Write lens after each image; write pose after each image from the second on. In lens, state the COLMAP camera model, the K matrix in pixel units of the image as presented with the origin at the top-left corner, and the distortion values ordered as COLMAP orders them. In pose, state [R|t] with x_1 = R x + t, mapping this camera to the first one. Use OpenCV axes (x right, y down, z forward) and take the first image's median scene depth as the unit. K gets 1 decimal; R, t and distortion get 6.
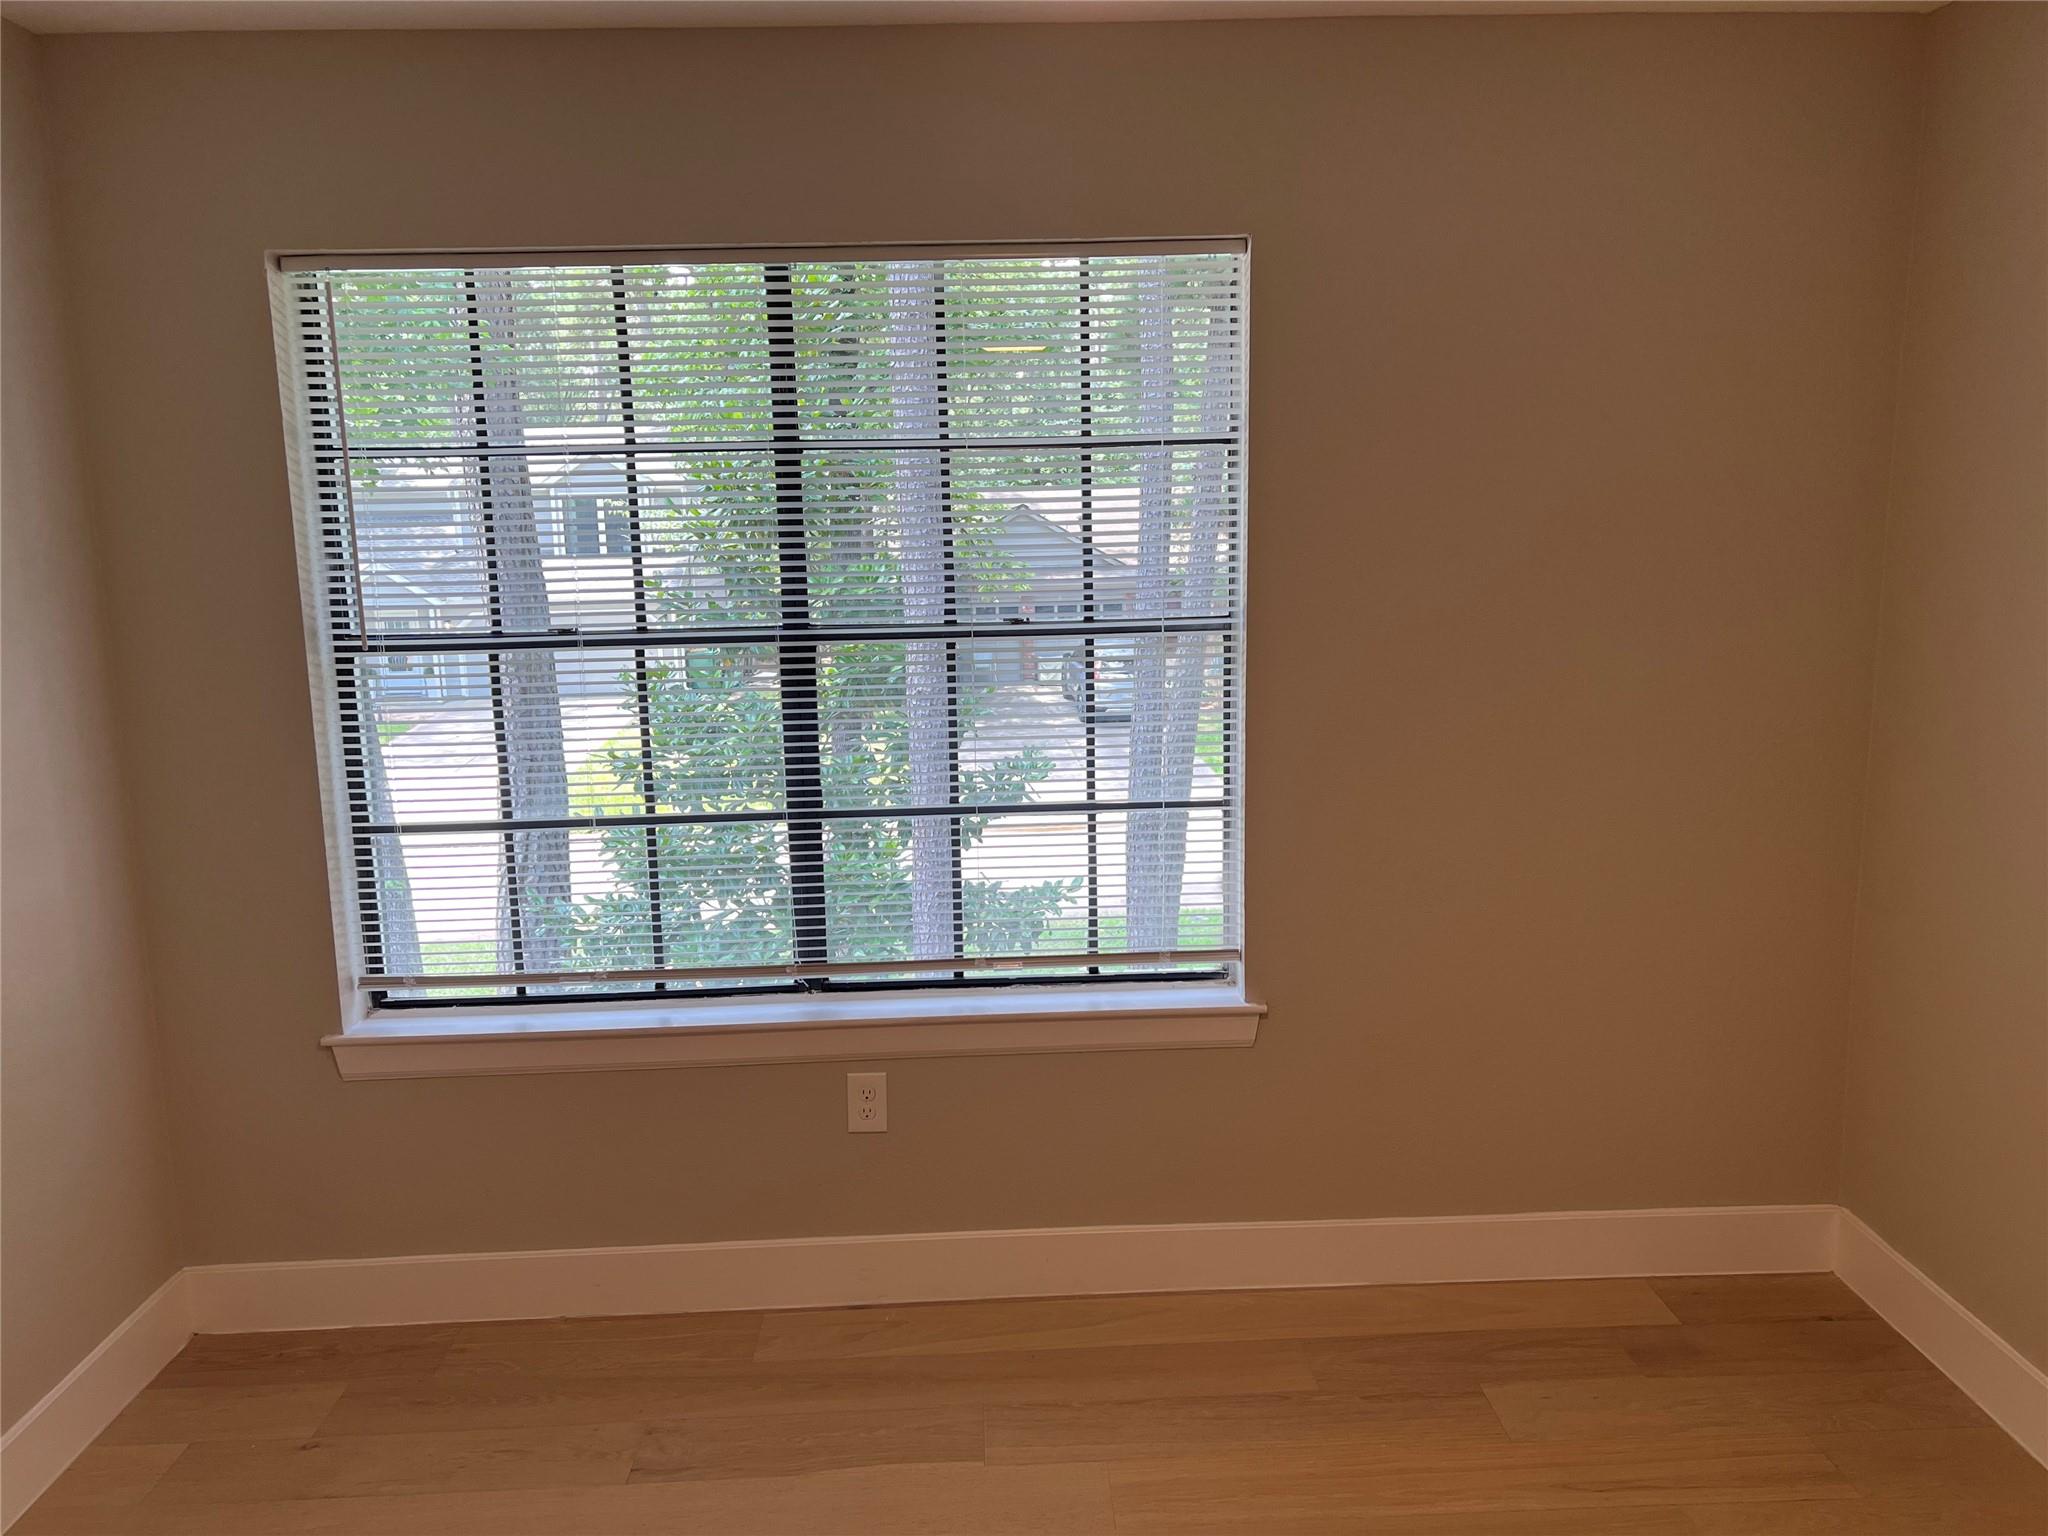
lens RADIAL K [[1637.0, 0, 1027.3], [0, 1637.0, 707.7], [0, 0, 1]] dist [0.000987, 0.000736]
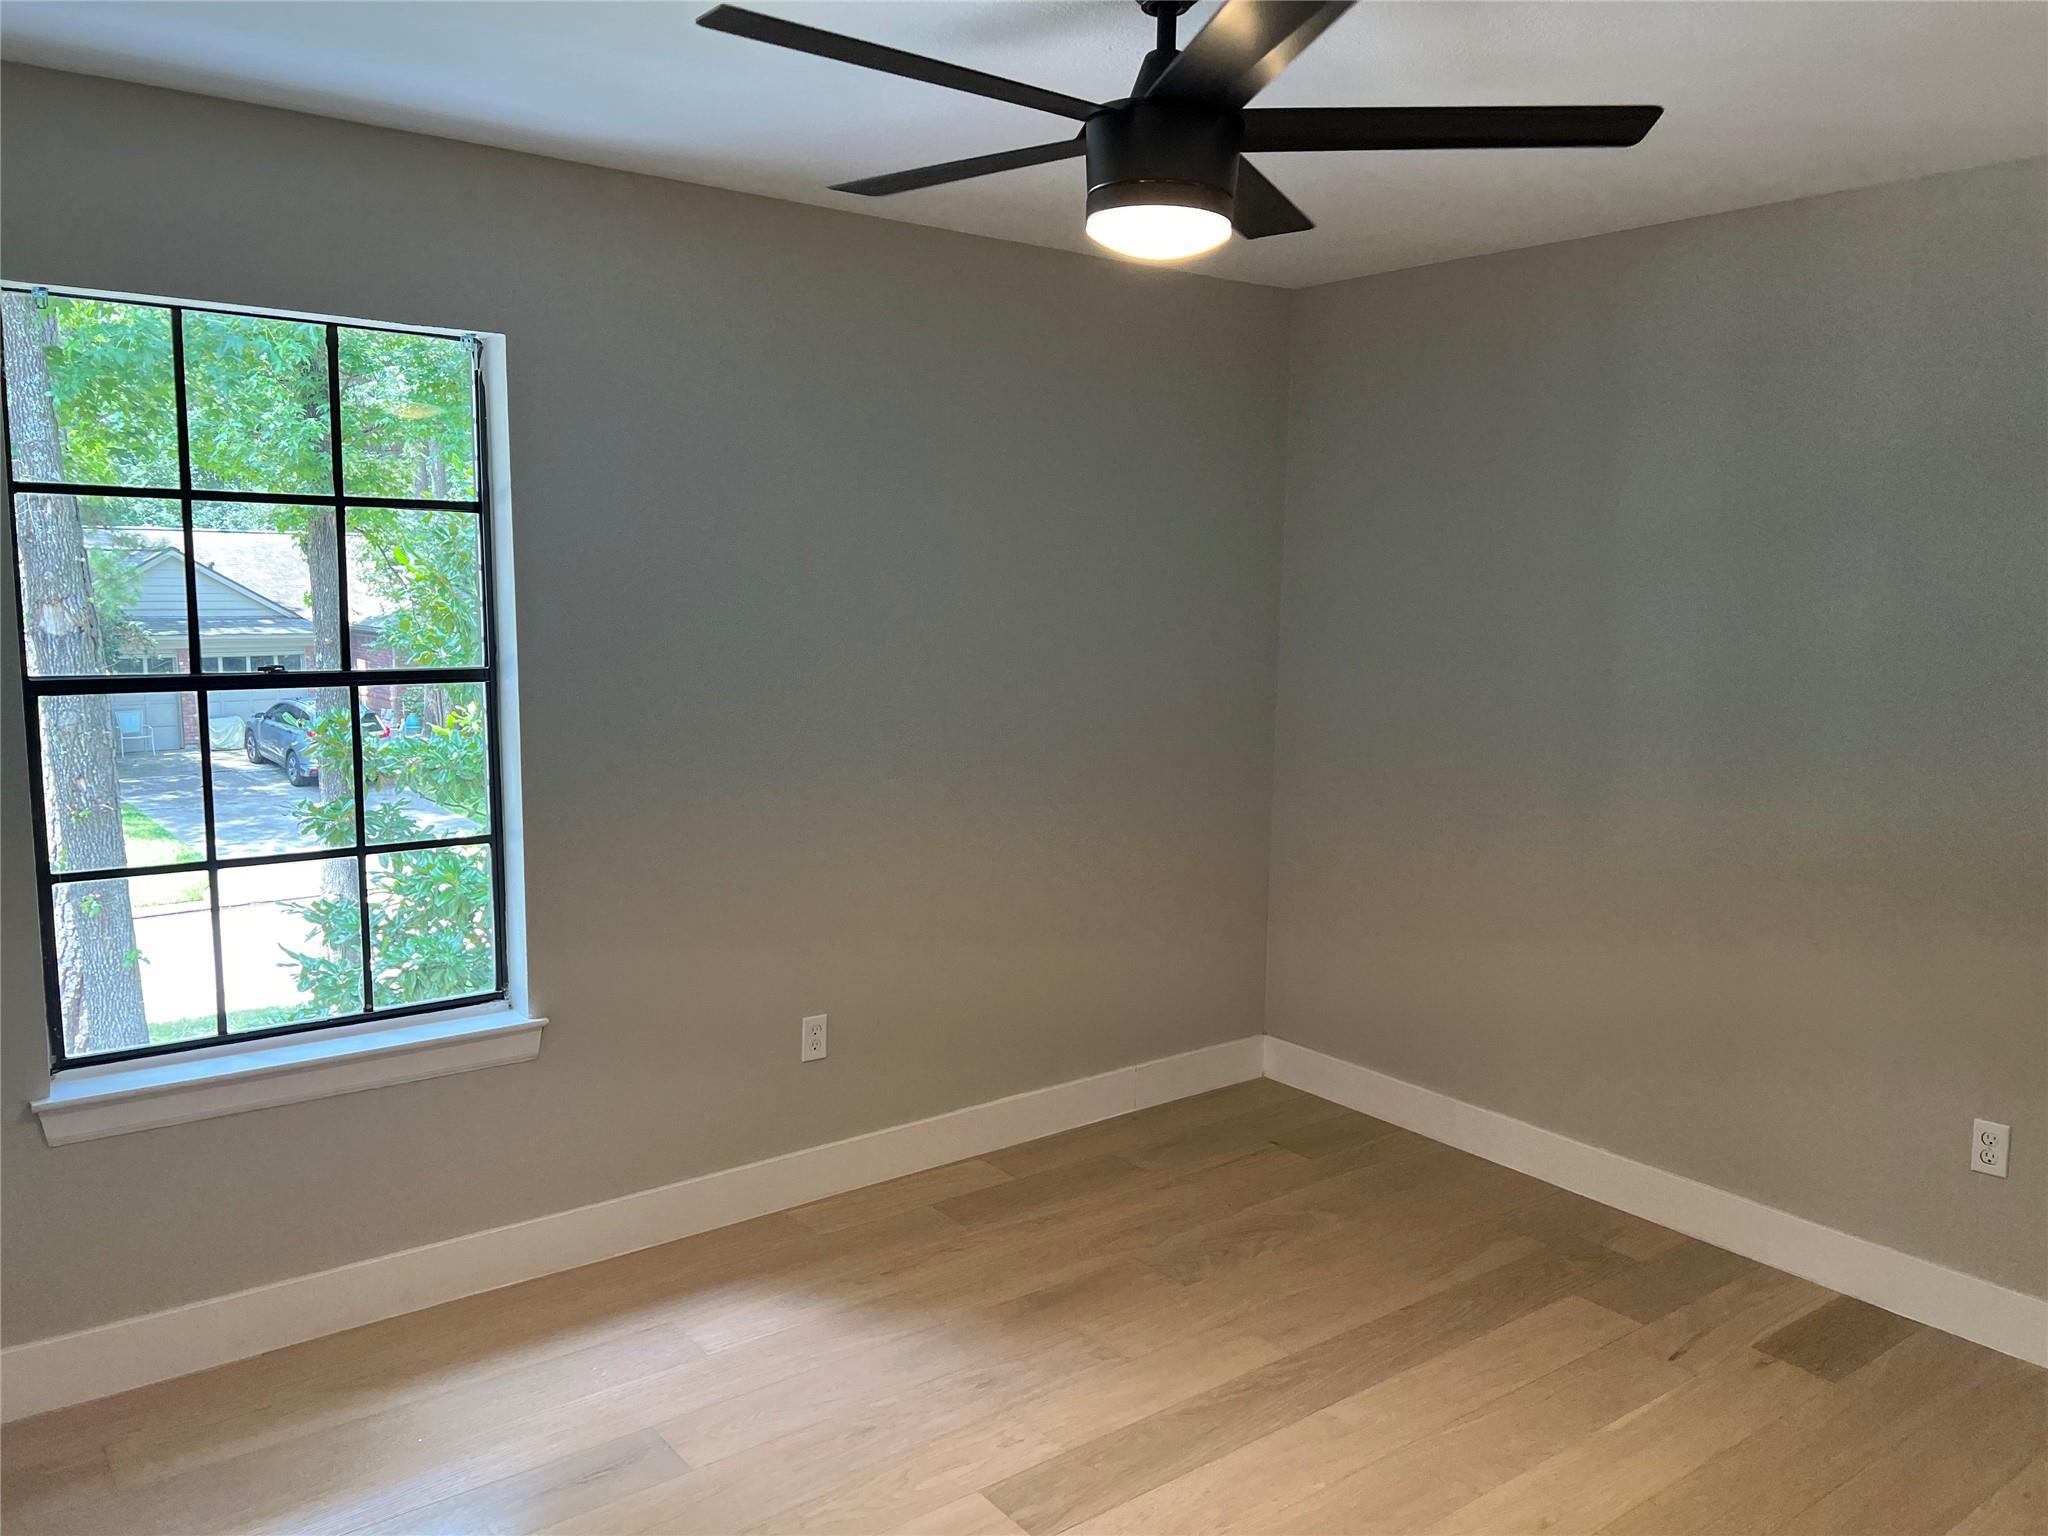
lens RADIAL K [[1508.4, 0, 1024.0], [0, 1508.4, 768.0], [0, 0, 1]] dist [-0.037170, 0.000008]
pose [[0.806194, -0.036608, 0.590517, -0.188325], [0.032659, 0.999316, 0.017362, 0.005440], [-0.590749, 0.005289, 0.806838, -0.009559]]
